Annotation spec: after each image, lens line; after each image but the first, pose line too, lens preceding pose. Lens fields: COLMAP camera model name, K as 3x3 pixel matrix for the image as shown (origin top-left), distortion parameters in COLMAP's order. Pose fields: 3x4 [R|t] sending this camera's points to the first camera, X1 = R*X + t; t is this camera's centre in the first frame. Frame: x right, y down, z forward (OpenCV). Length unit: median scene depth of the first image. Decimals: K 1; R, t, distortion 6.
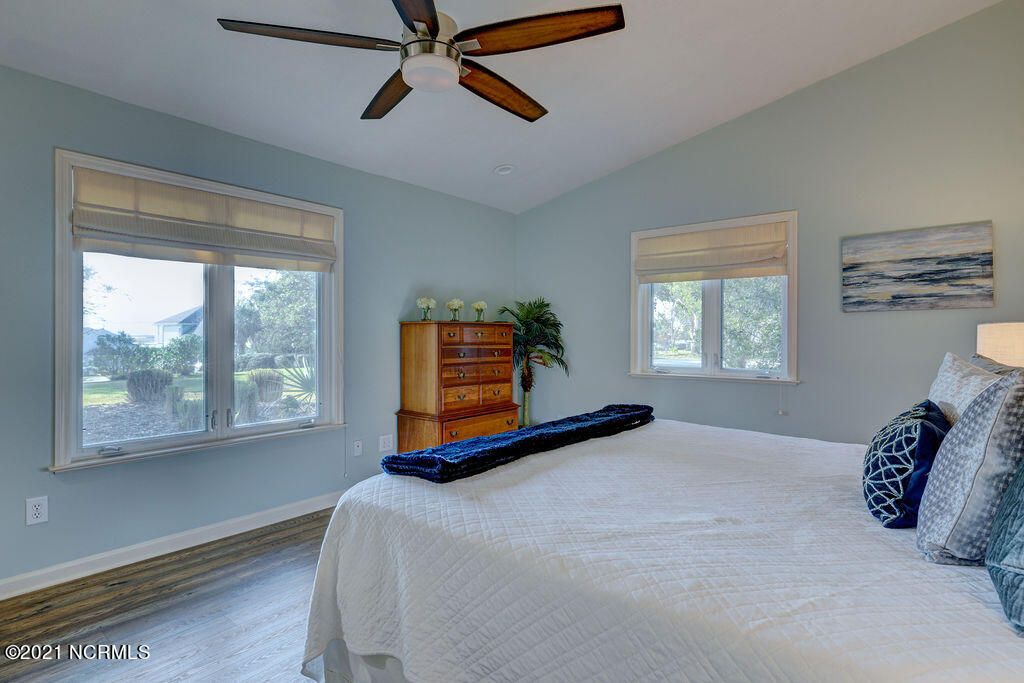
lens RADIAL K [[531.6, 0, 511.1], [0, 531.6, 340.3], [0, 0, 1]] dist [0.001069, -0.000429]
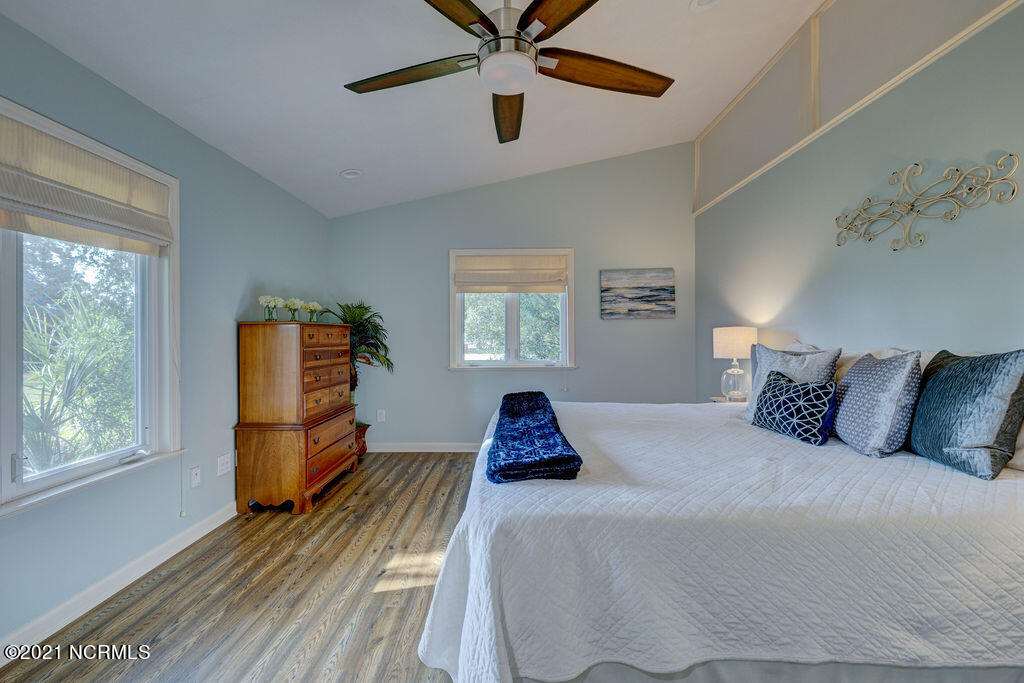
lens RADIAL K [[435.7, 0, 510.9], [0, 435.7, 335.5], [0, 0, 1]] dist [0.000198, 0.000064]
pose [[0.782484, -0.006152, 0.622640, -0.347732], [0.012940, 0.999896, -0.006383, -0.002475], [-0.622536, 0.013052, 0.782482, 0.190317]]
